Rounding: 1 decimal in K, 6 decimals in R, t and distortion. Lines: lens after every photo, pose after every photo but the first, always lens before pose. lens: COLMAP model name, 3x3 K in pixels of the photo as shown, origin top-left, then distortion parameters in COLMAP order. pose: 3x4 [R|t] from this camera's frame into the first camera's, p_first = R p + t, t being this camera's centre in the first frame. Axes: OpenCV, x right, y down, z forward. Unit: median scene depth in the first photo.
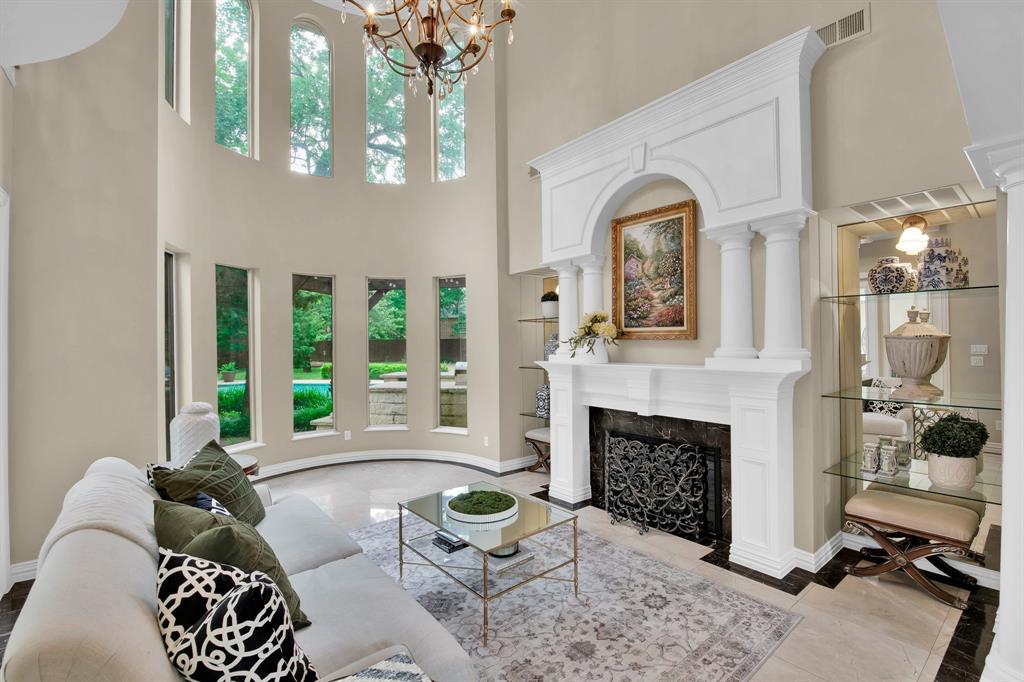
lens RADIAL K [[446.9, 0, 517.9], [0, 446.9, 340.5], [0, 0, 1]] dist [0.016327, -0.000434]
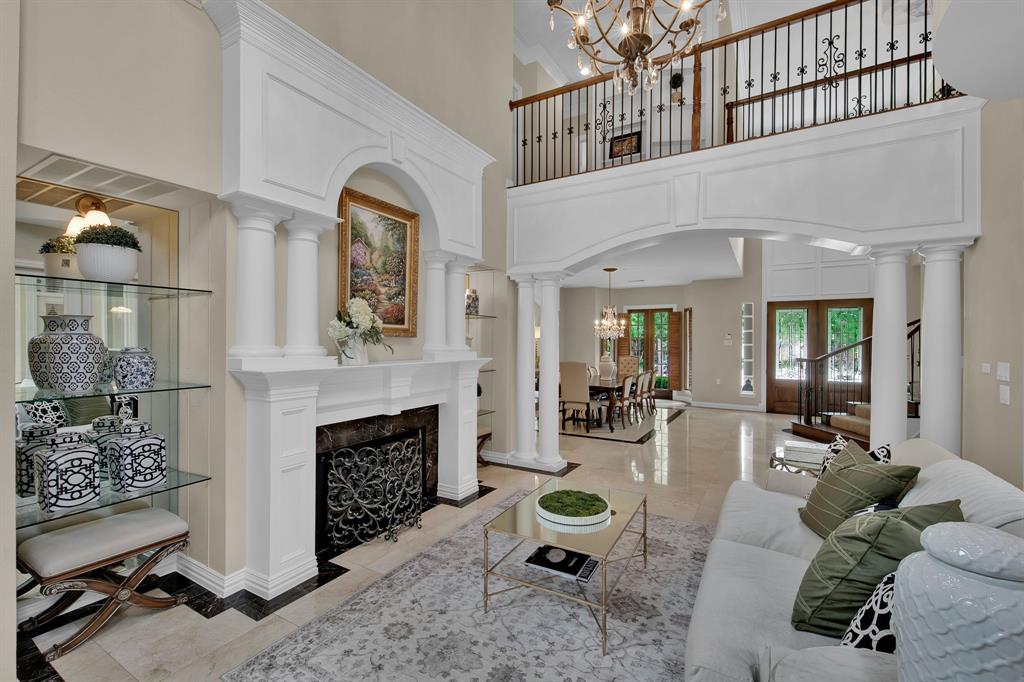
lens RADIAL K [[446.9, 0, 511.4], [0, 446.9, 338.3], [0, 0, 1]] dist [0.016327, -0.000434]
pose [[-0.337892, 0.009565, 0.941136, -0.719527], [-0.010267, 0.999851, -0.013848, 0.012729], [-0.941129, -0.014342, -0.337743, 1.096454]]
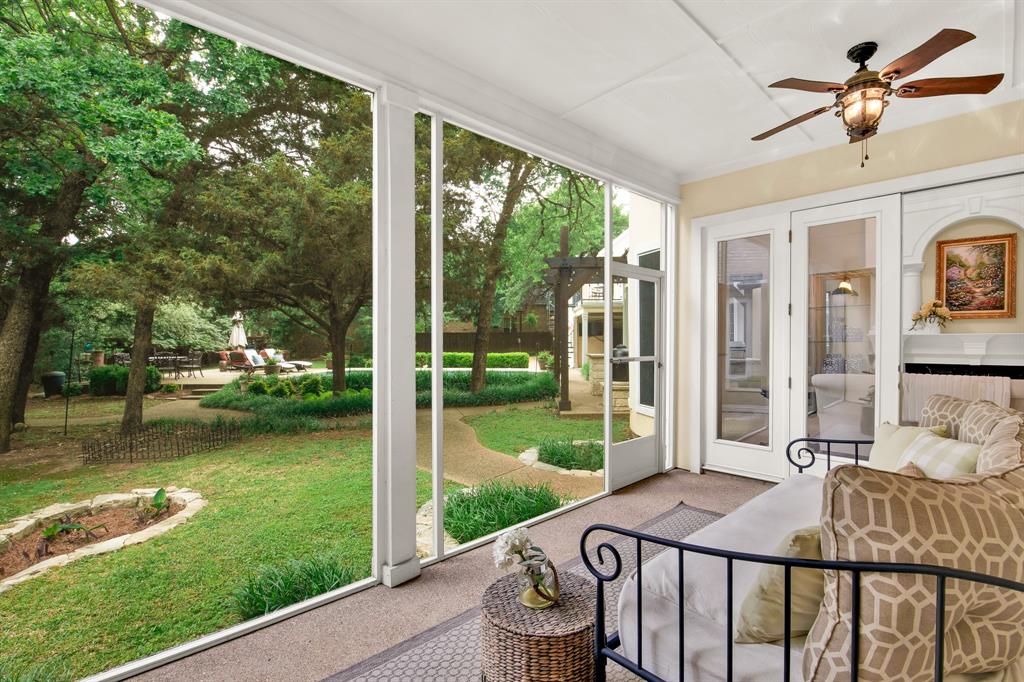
lens RADIAL K [[493.1, 0, 511.6], [0, 493.1, 345.2], [0, 0, 1]] dist [-0.000216, 0.000016]
pose [[0.996992, -0.000359, 0.077499, -1.531470], [-0.000958, 0.999856, 0.016964, 0.067446], [-0.077494, -0.016987, 0.996848, -0.646288]]
